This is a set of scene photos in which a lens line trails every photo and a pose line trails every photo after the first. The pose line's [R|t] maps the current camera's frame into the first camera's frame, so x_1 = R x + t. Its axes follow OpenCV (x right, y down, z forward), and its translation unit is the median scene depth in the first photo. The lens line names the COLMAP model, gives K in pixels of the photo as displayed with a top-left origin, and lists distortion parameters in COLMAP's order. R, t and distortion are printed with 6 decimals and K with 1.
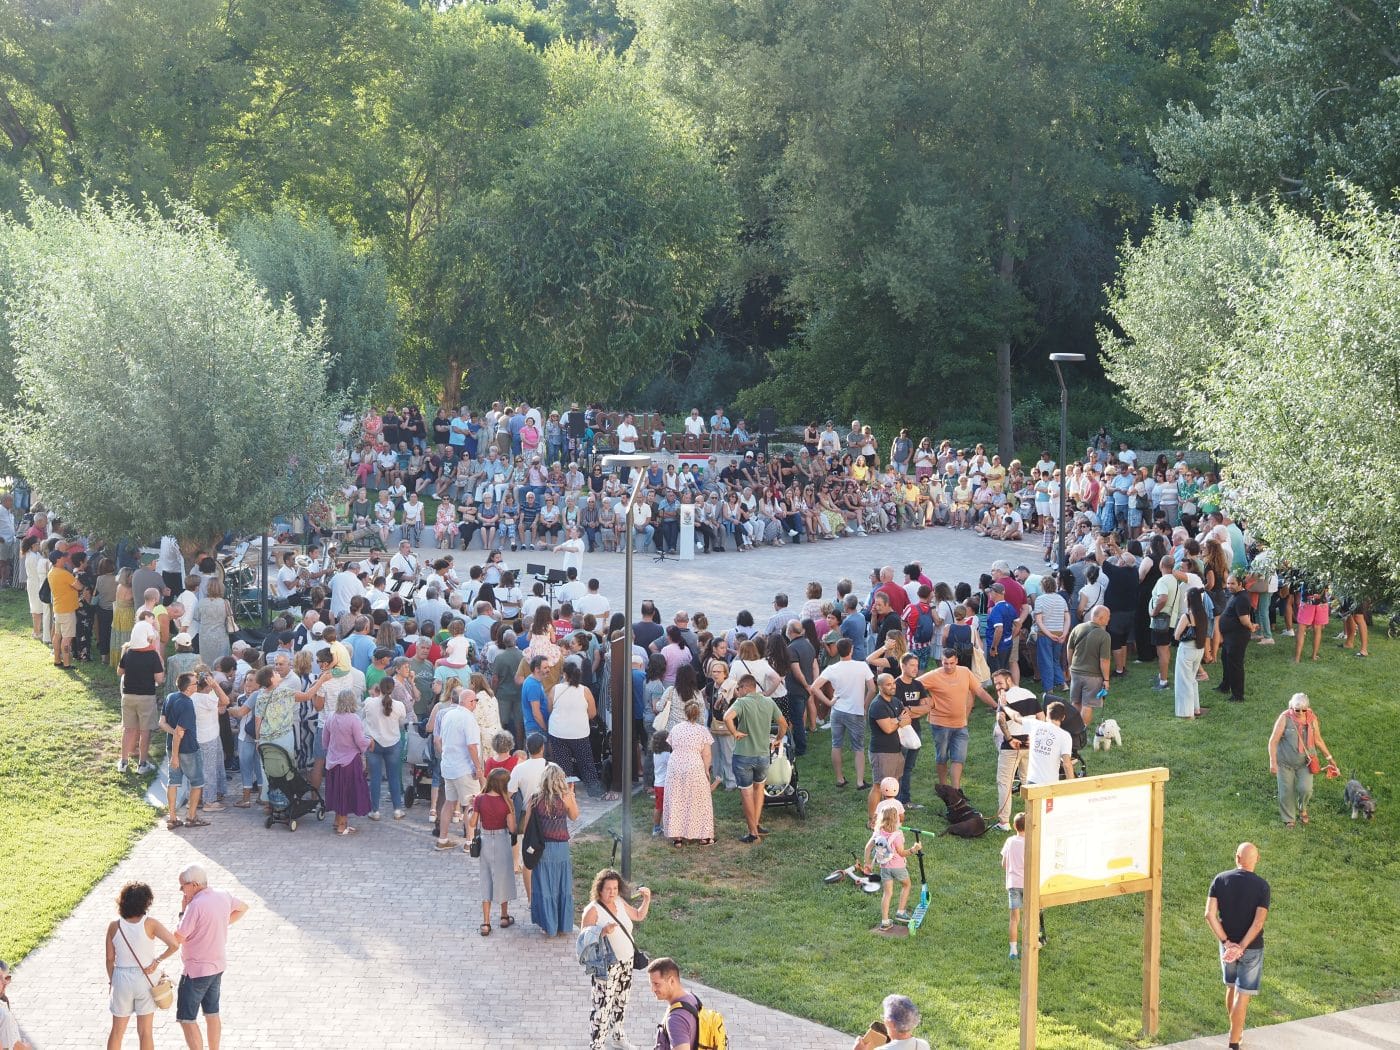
lens RADIAL K [[1640.3, 0, 700.0], [0, 1640.3, 525.0], [0, 0, 1]] dist [0.009122, 0.003386]
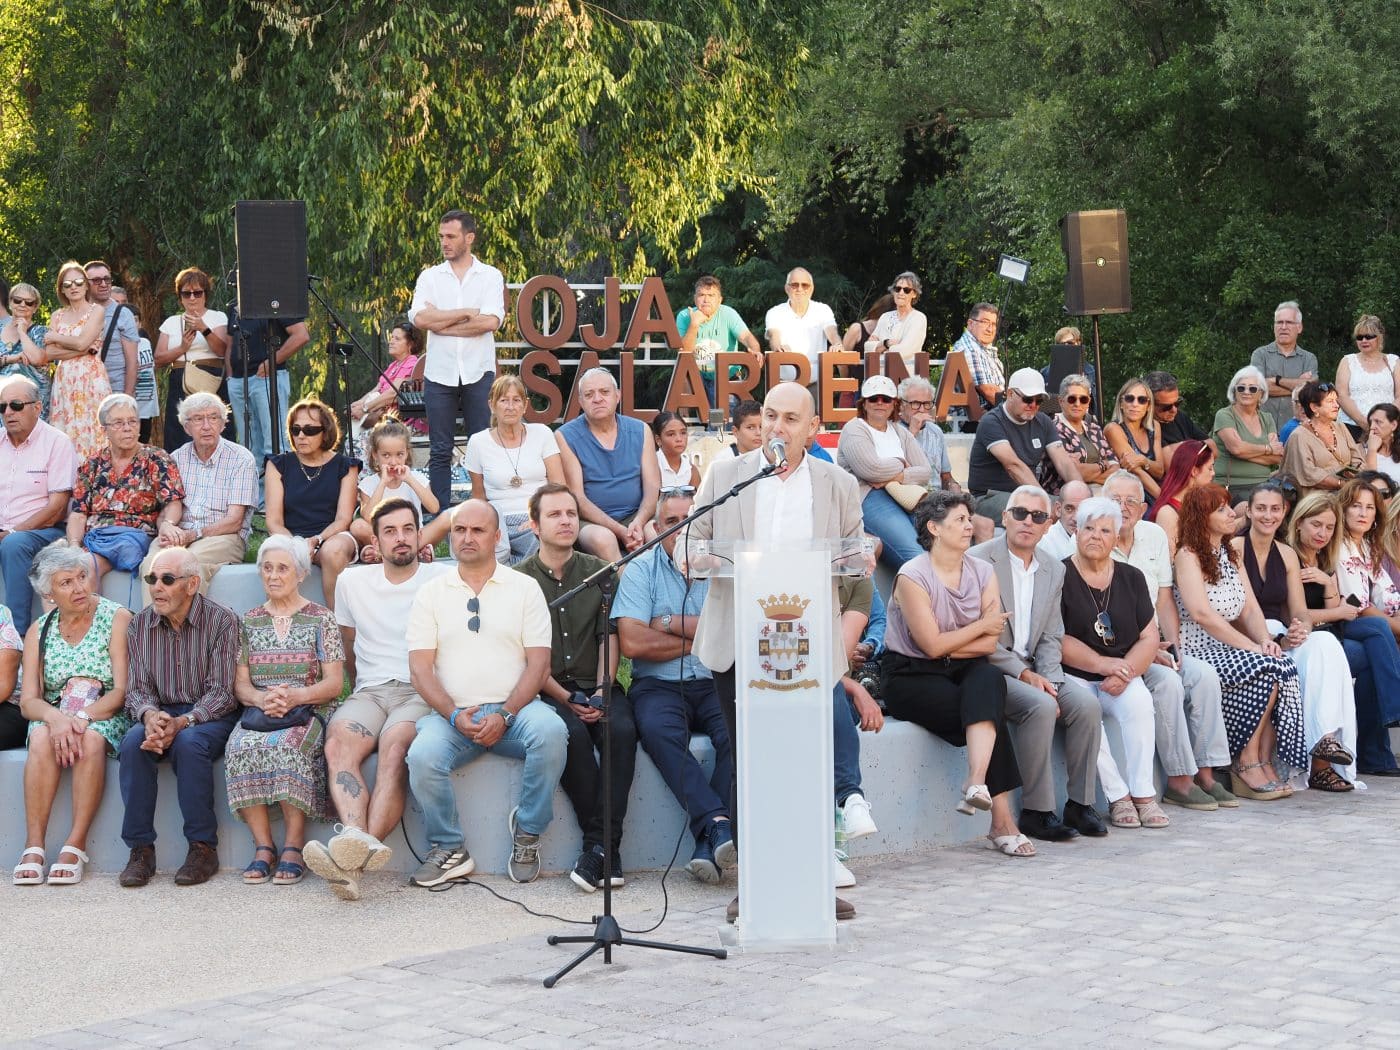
lens RADIAL K [[1940.2, 0, 694.2], [0, 1940.2, 560.5], [0, 0, 1]] dist [0.015269, 0.033921]
pose [[0.998743, -0.020543, -0.045721, -0.008313], [0.017208, 0.997244, -0.072175, 0.000249], [0.047078, 0.071298, 0.996343, 0.782945]]
